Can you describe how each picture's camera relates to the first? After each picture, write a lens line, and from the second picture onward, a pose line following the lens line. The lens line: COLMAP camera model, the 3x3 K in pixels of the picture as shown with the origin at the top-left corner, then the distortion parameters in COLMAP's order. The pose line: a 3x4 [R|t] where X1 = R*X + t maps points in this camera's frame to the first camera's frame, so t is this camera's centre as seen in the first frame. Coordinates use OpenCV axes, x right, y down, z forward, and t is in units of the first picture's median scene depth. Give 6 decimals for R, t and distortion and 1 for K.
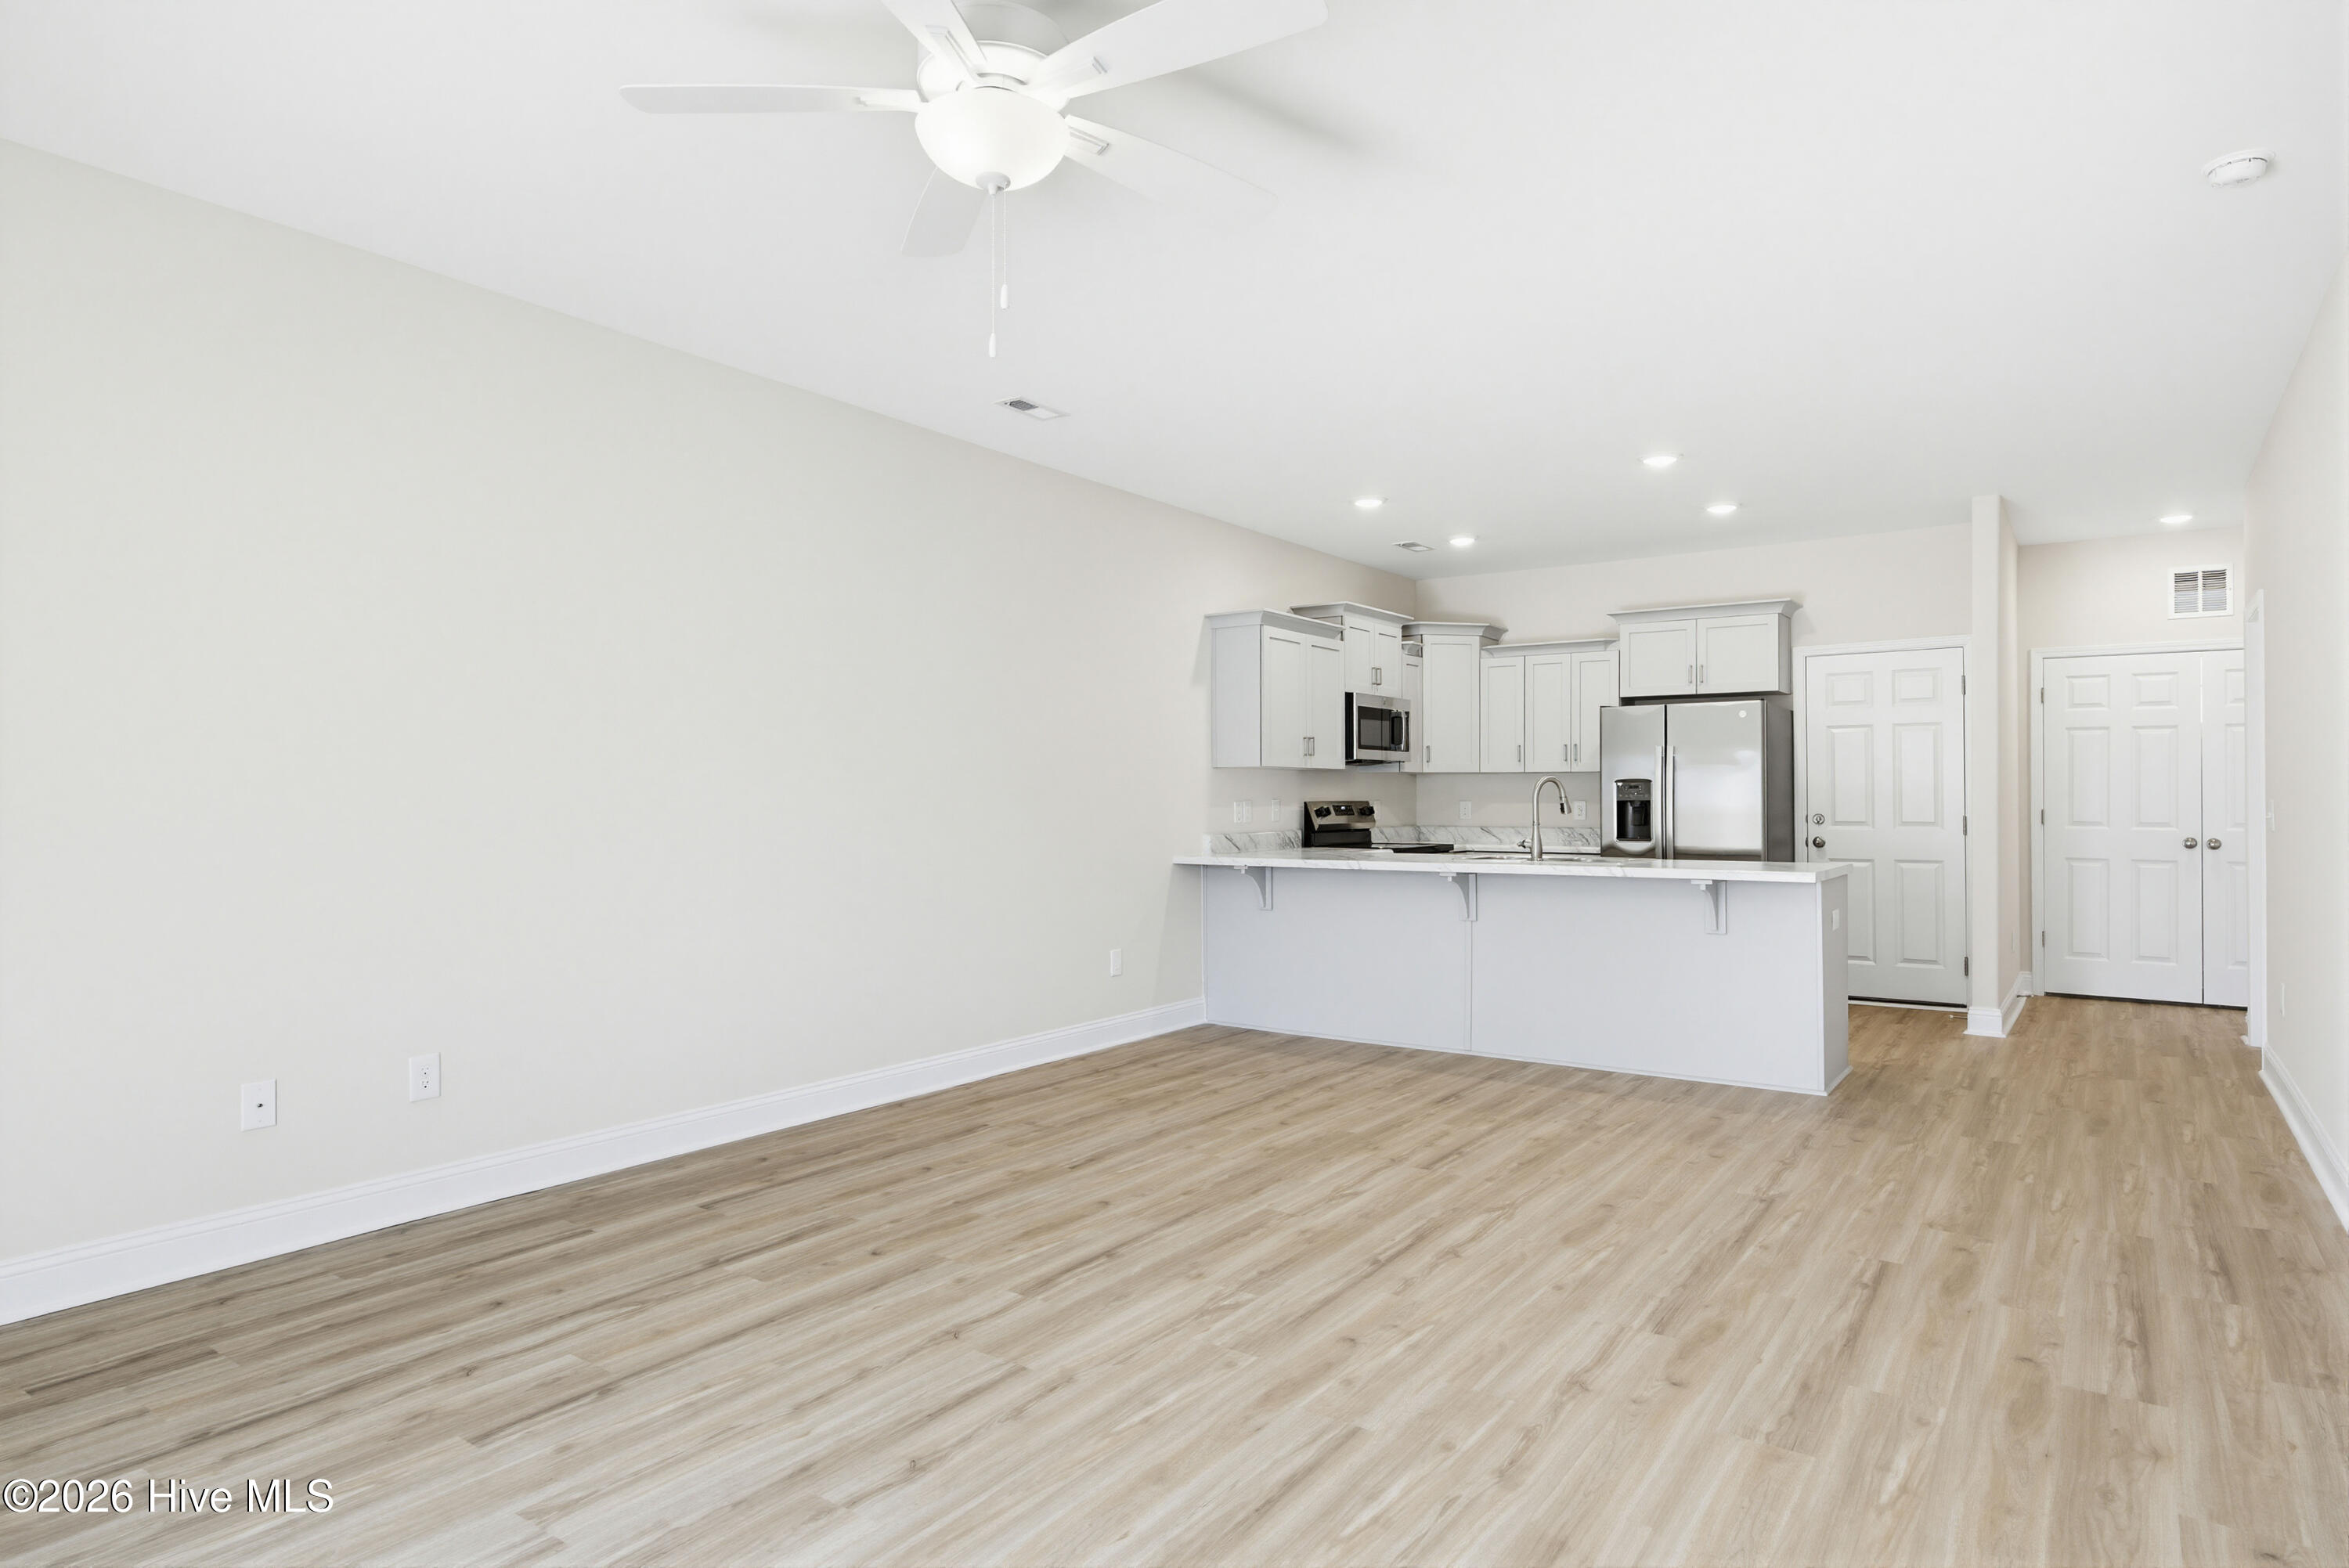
lens RADIAL K [[1315.2, 0, 1192.0], [0, 1315.2, 788.6], [0, 0, 1]] dist [0.003672, -0.000006]
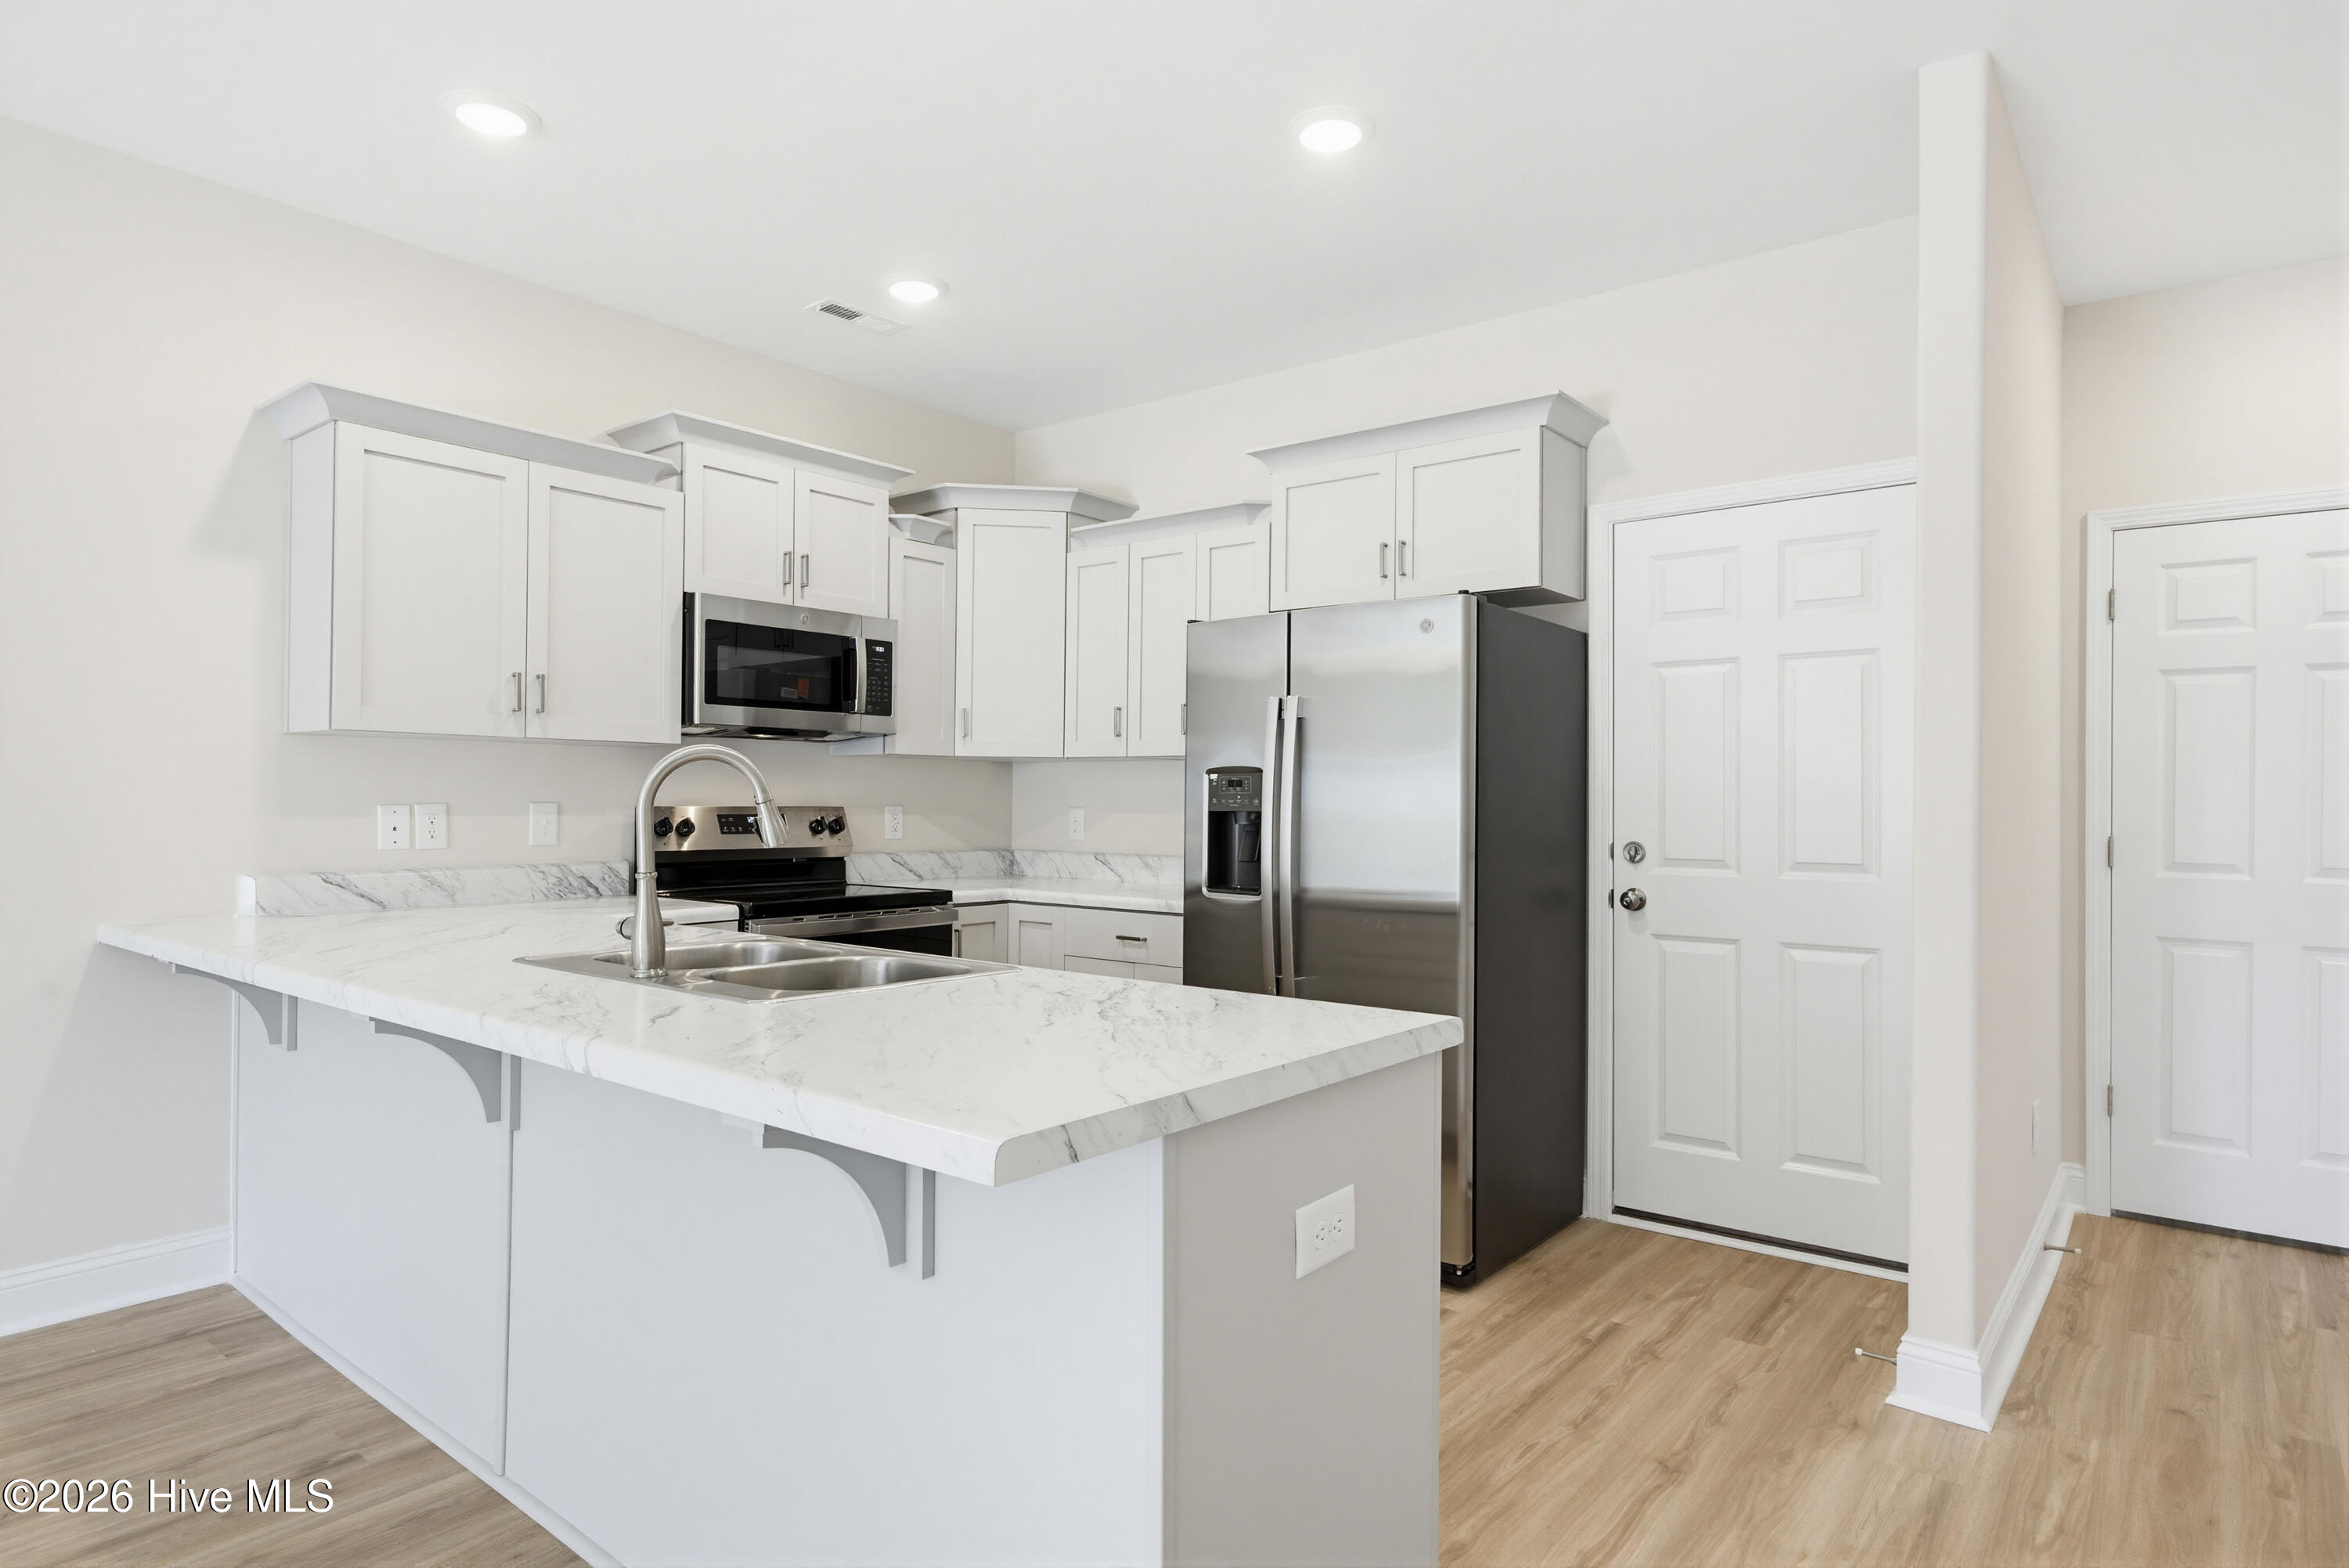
lens RADIAL K [[1286.7, 0, 1205.4], [0, 1286.7, 785.7], [0, 0, 1]] dist [0.005345, 0.001444]
pose [[0.998377, 0.008240, -0.056347, 0.354099], [-0.008472, 0.999957, -0.003879, 0.001697], [0.056313, 0.004350, 0.998404, 0.527395]]
